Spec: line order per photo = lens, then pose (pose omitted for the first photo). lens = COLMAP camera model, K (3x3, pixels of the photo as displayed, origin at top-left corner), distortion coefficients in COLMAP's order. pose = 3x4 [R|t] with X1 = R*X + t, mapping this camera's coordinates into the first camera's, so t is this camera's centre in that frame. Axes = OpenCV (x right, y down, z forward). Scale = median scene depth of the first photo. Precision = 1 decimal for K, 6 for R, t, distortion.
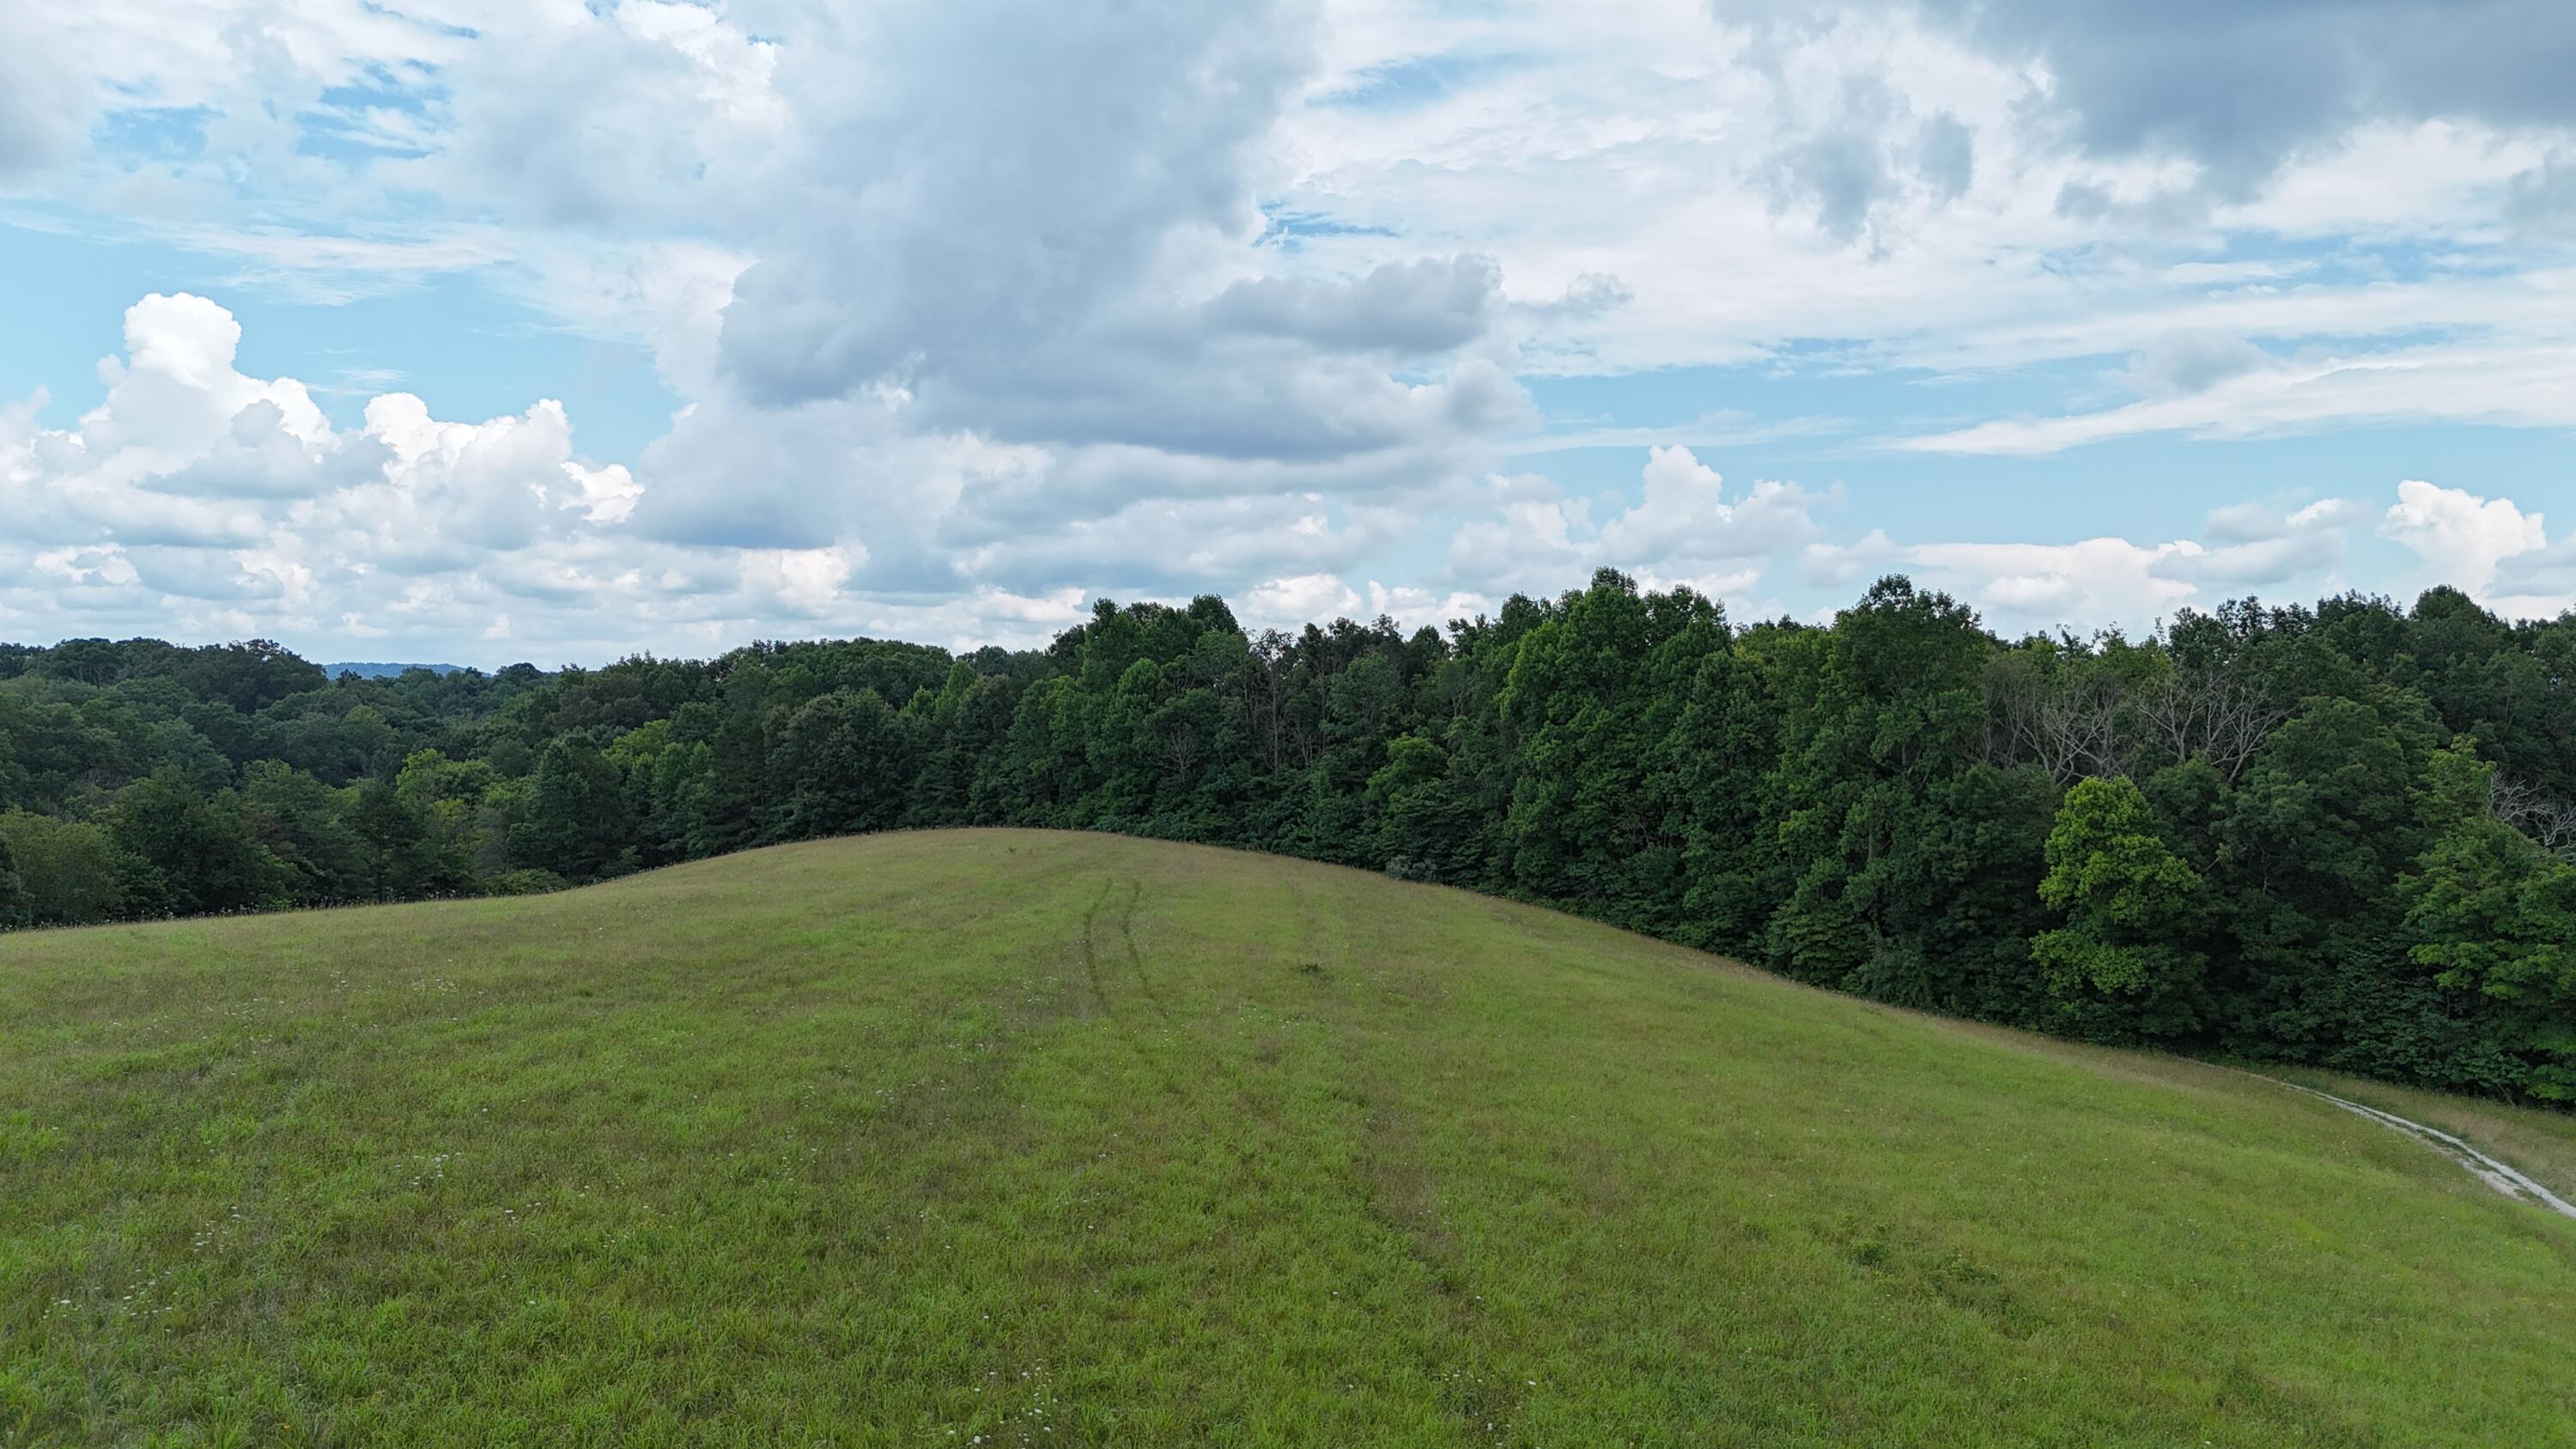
lens RADIAL K [[1922.8, 0, 1288.0], [0, 1922.8, 724.5], [0, 0, 1]] dist [0.125189, -0.136369]
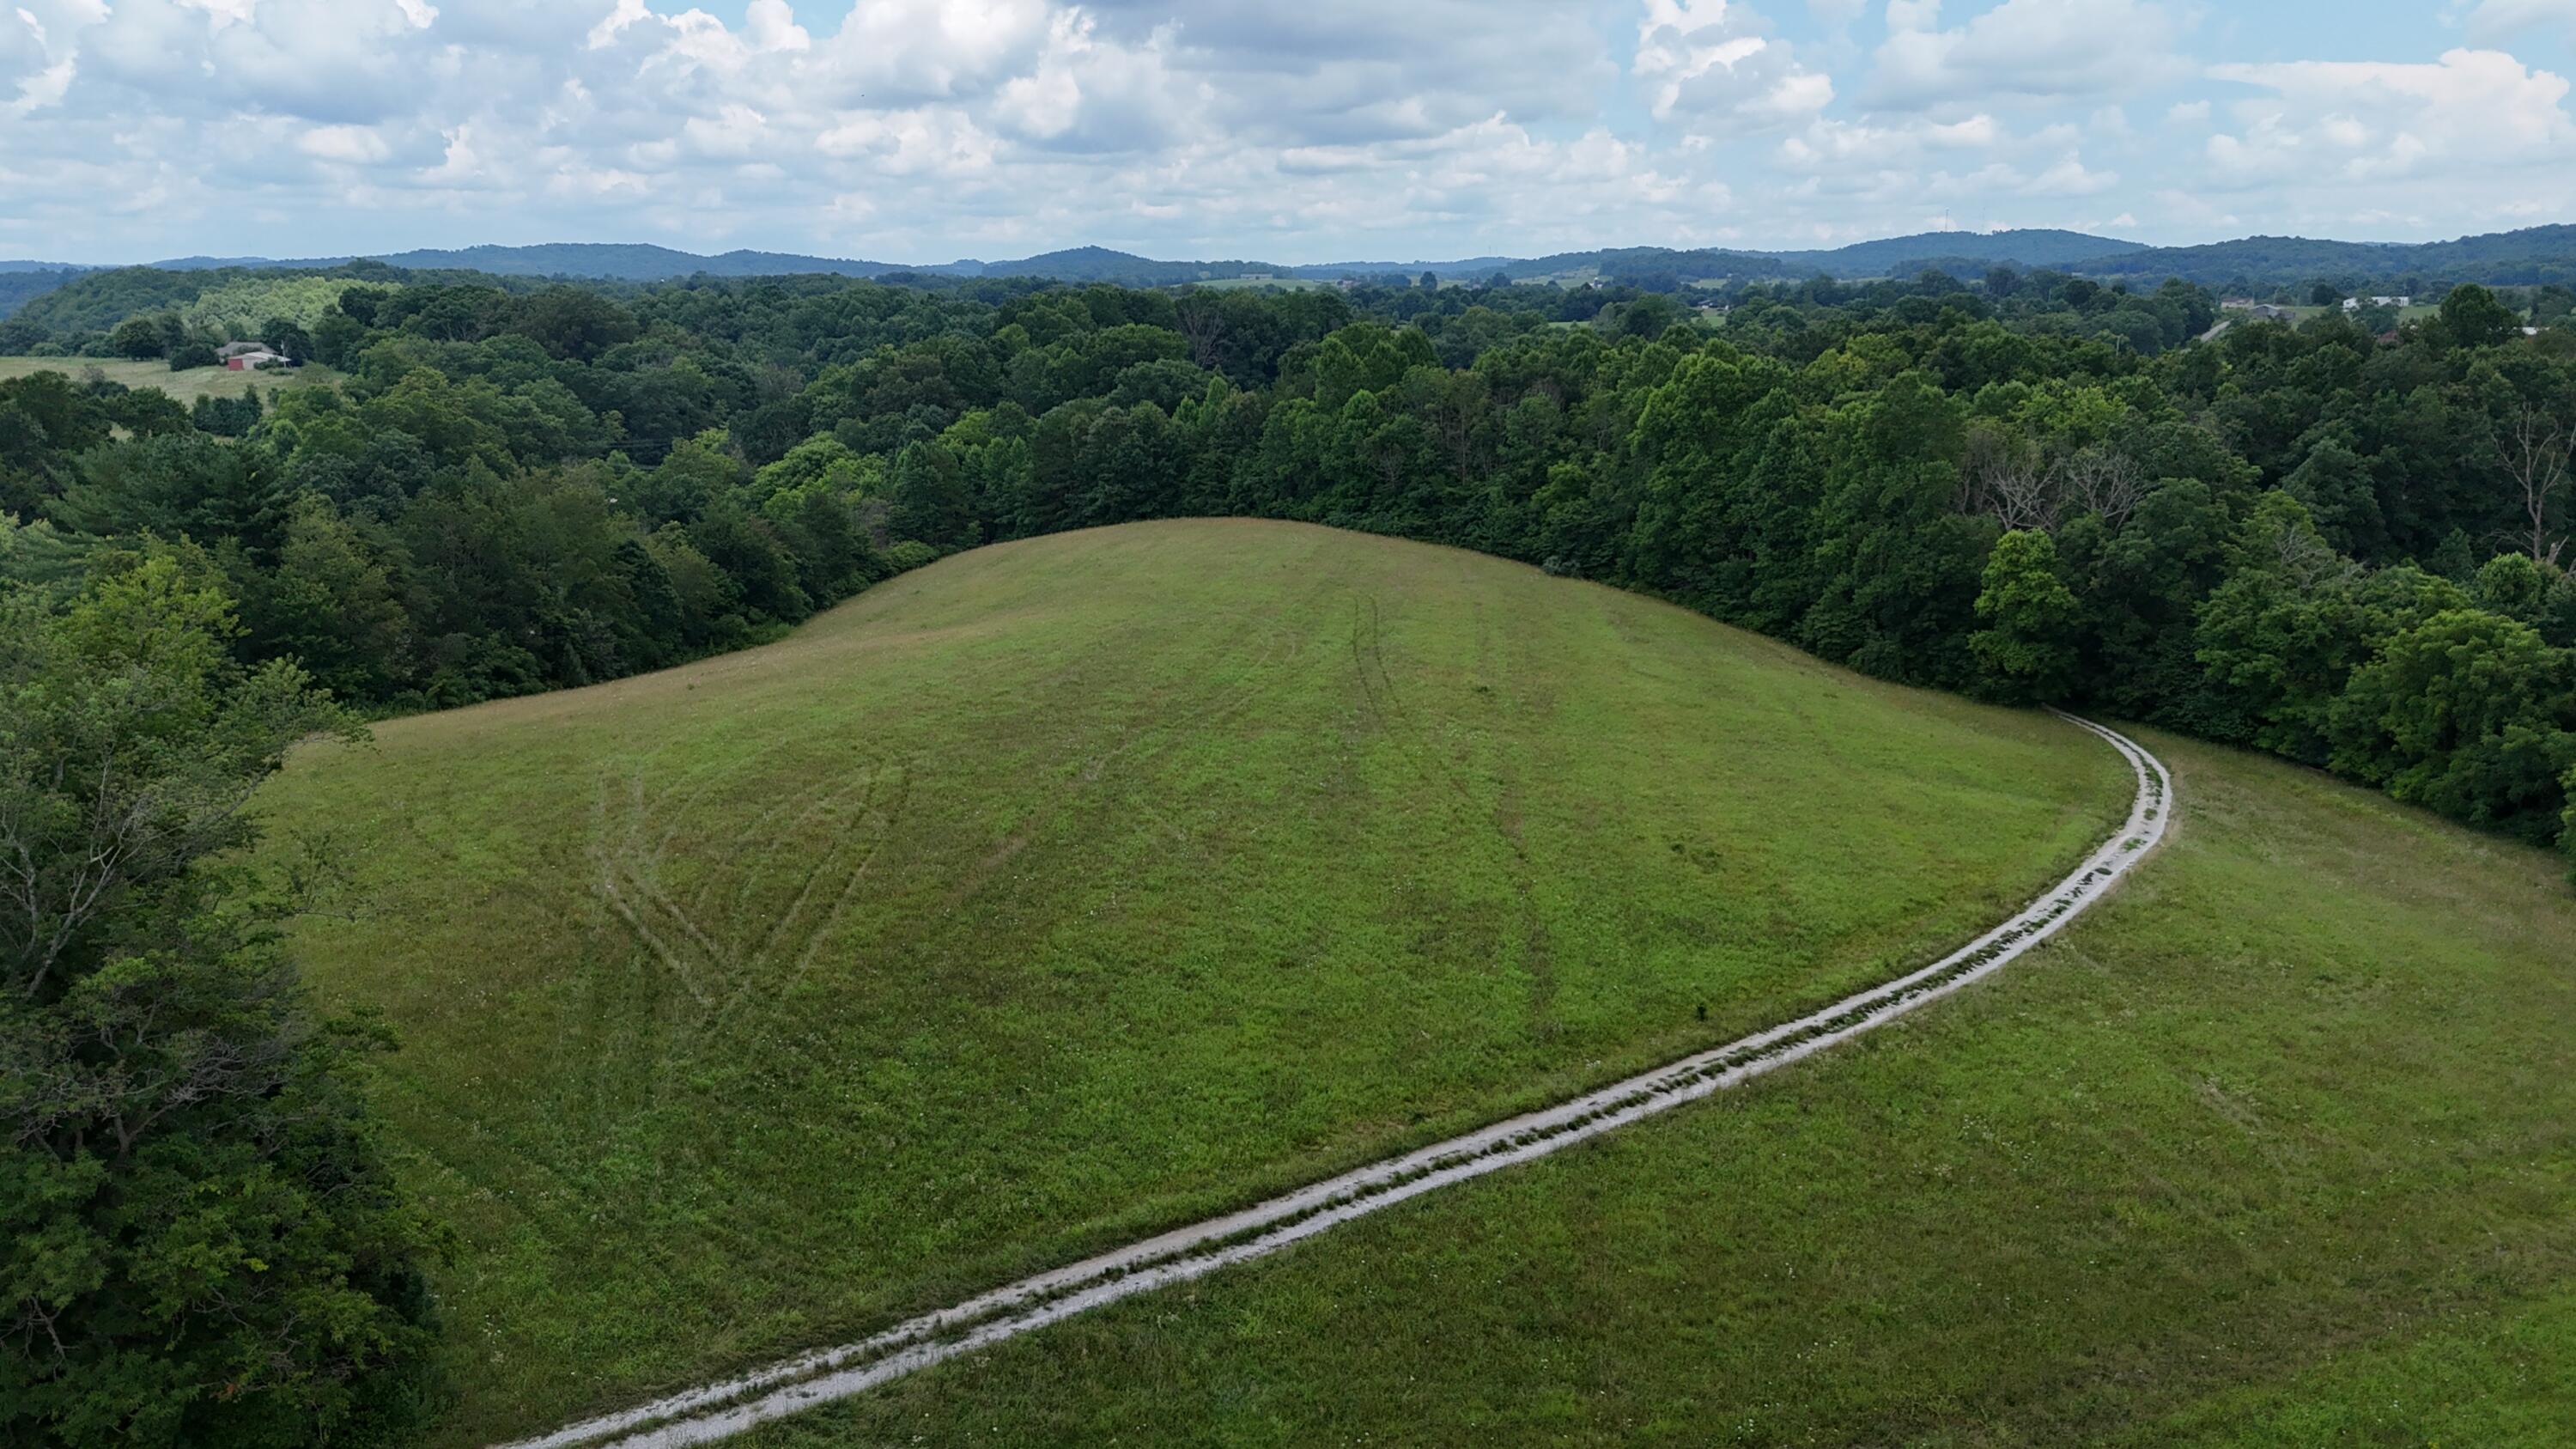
lens RADIAL K [[1896.9, 0, 1288.0], [0, 1896.9, 724.5], [0, 0, 1]] dist [0.075397, -0.075569]
pose [[0.995413, 0.010155, -0.095133, -0.000705], [0.010647, 0.976416, 0.215633, -0.123099], [0.095079, -0.215657, 0.971829, -0.416024]]
